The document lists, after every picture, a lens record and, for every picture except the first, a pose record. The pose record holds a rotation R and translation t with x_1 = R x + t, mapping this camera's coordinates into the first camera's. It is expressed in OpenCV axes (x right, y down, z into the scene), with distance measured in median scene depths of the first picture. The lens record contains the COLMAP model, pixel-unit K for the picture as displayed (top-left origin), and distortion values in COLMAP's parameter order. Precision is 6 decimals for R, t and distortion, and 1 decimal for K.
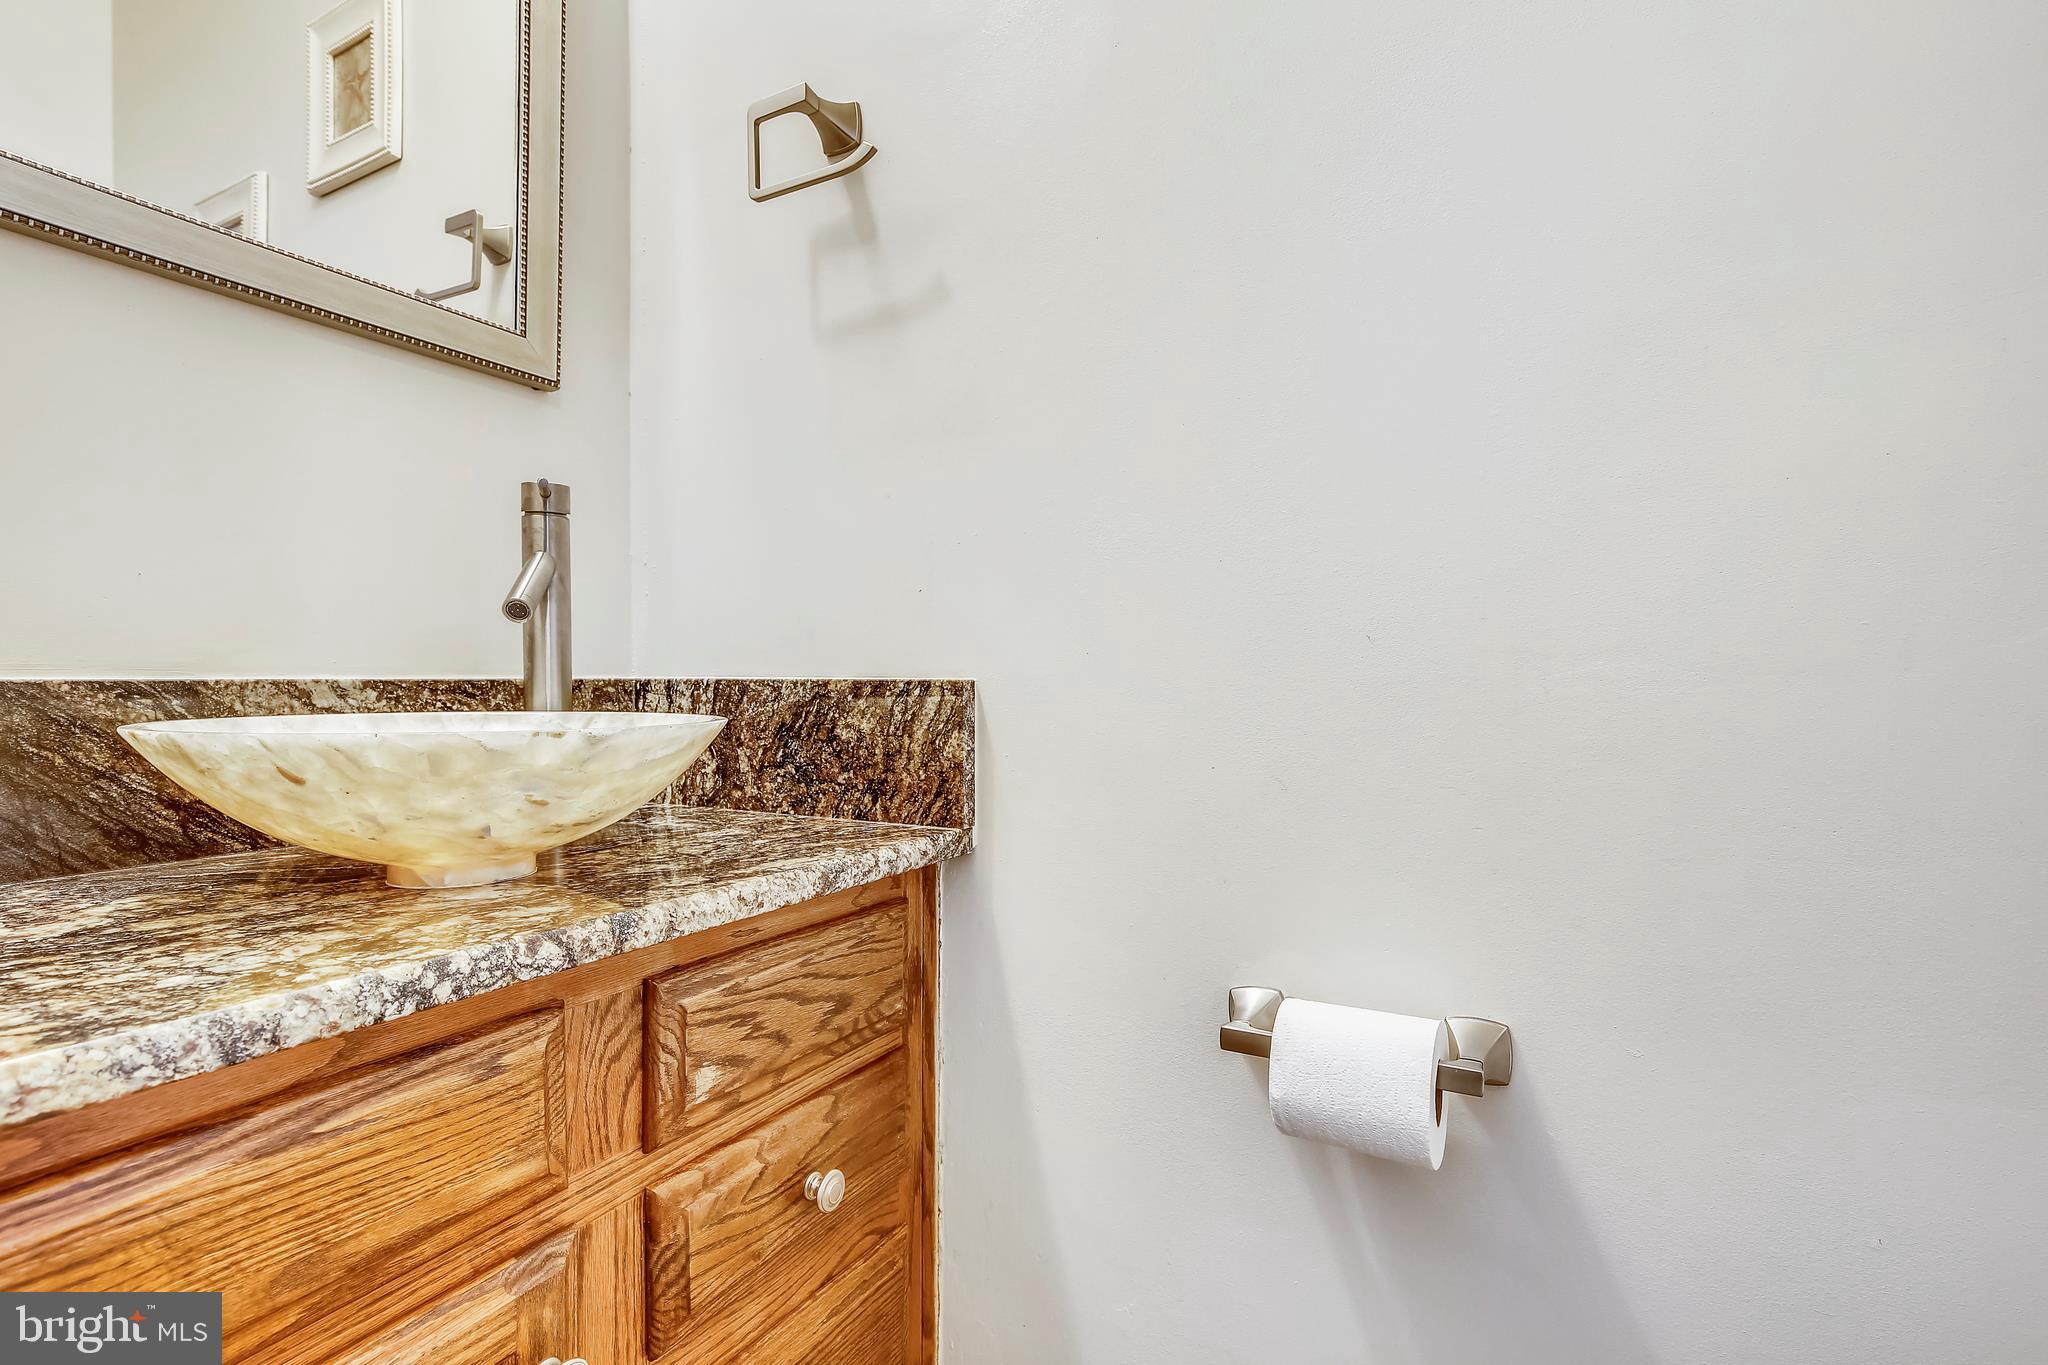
lens RADIAL K [[959.0, 0, 1024.0], [0, 959.0, 682.5], [0, 0, 1]] dist [0.021385, -0.000098]
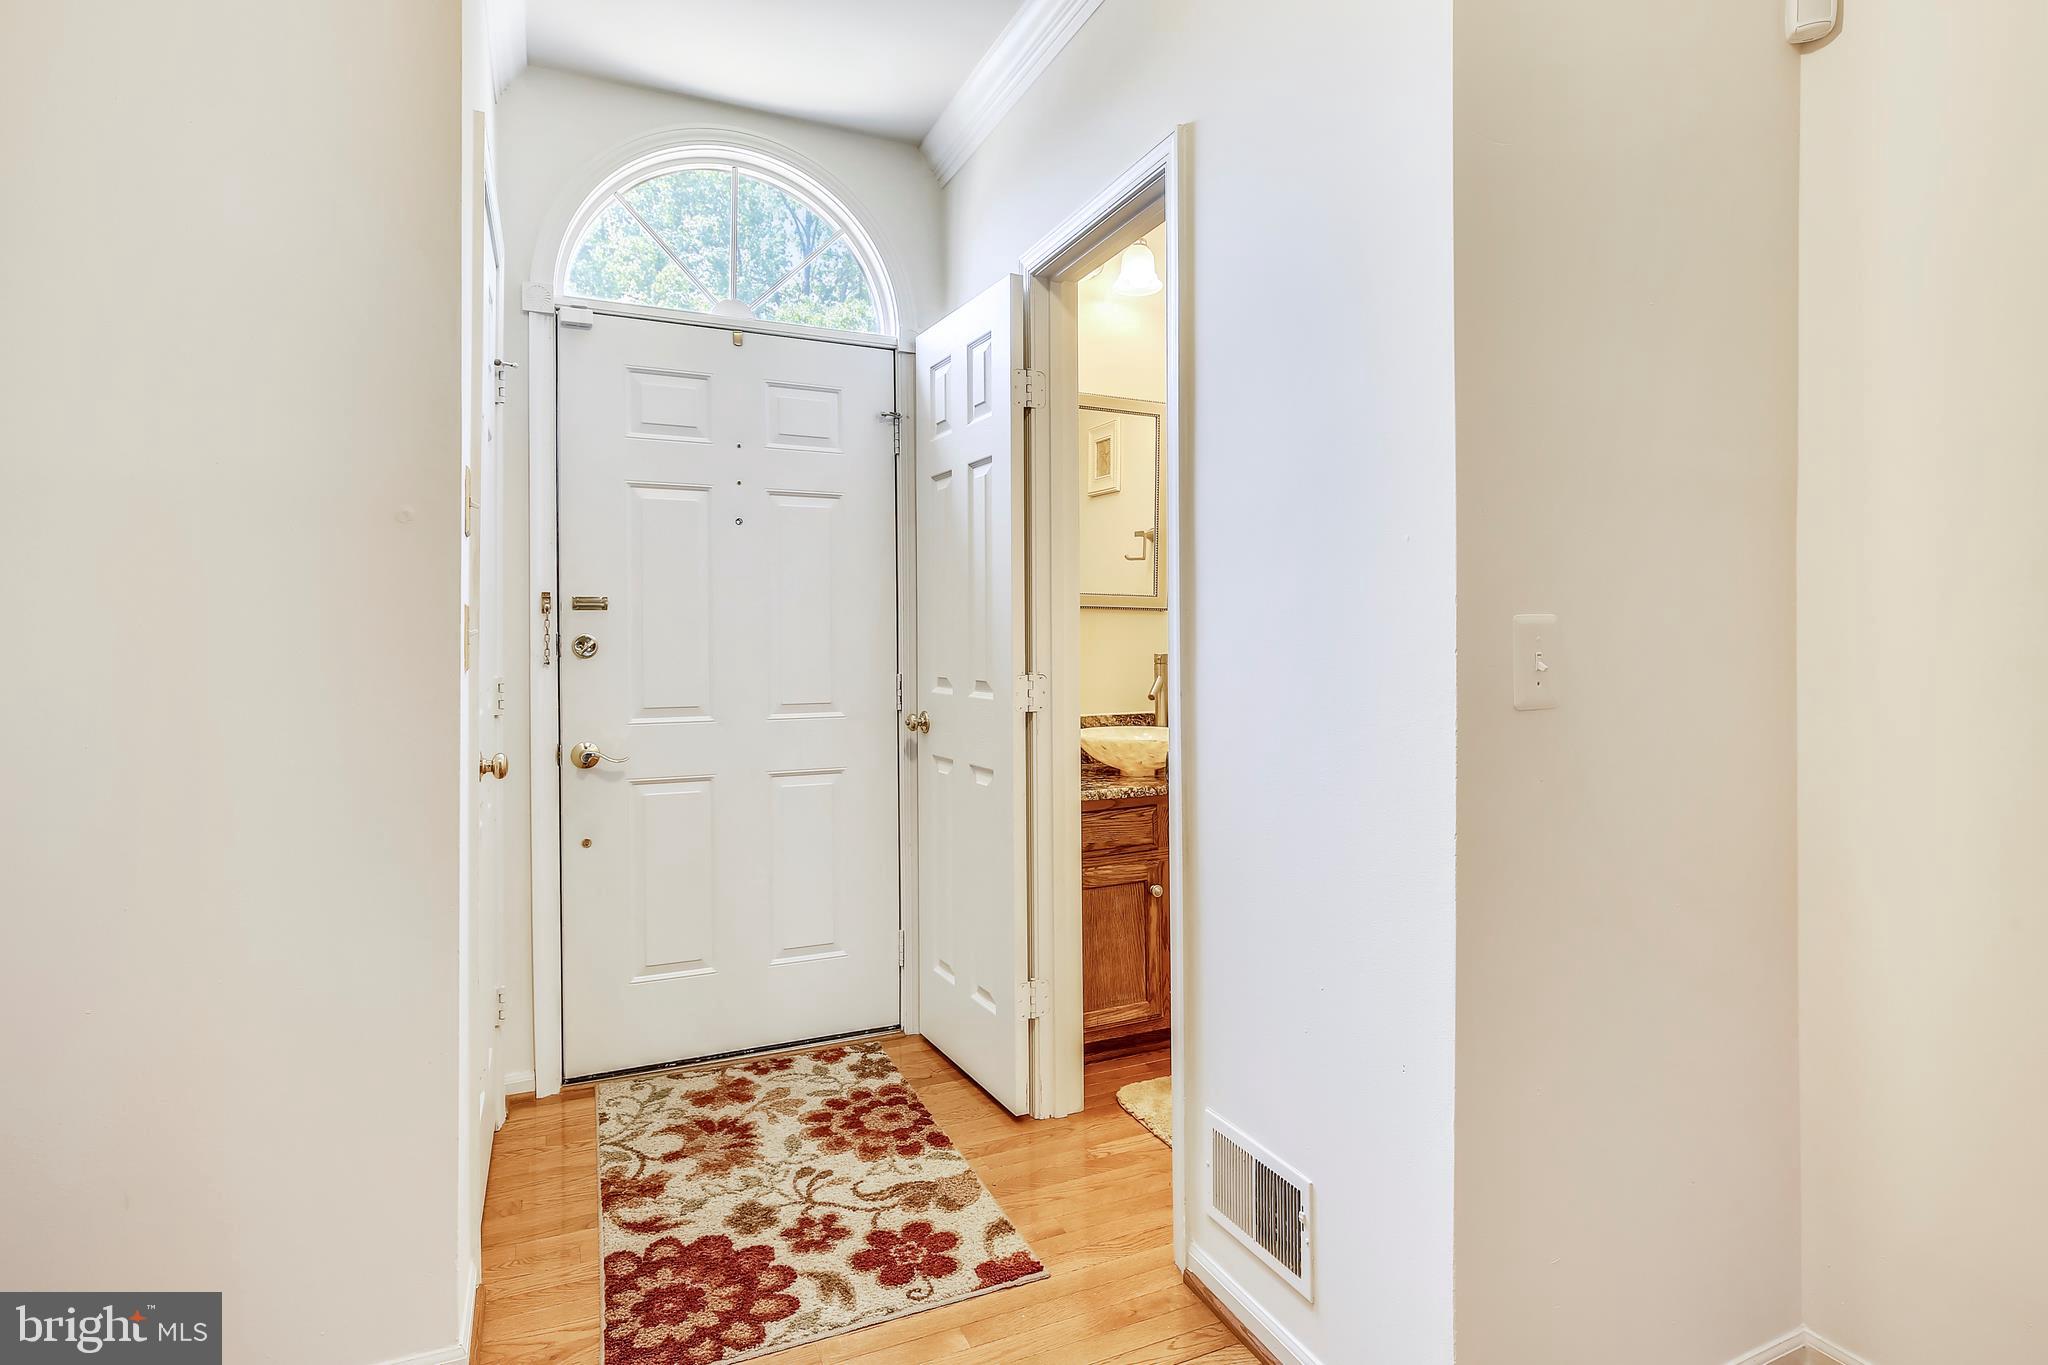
lens RADIAL K [[990.7, 0, 1032.9], [0, 990.7, 651.2], [0, 0, 1]] dist [-0.015034, -0.000099]
pose [[0.794304, -0.002844, -0.607514, 1.148250], [0.009349, 0.999928, 0.007543, -0.249960], [0.607448, -0.011671, 0.794274, -1.836829]]
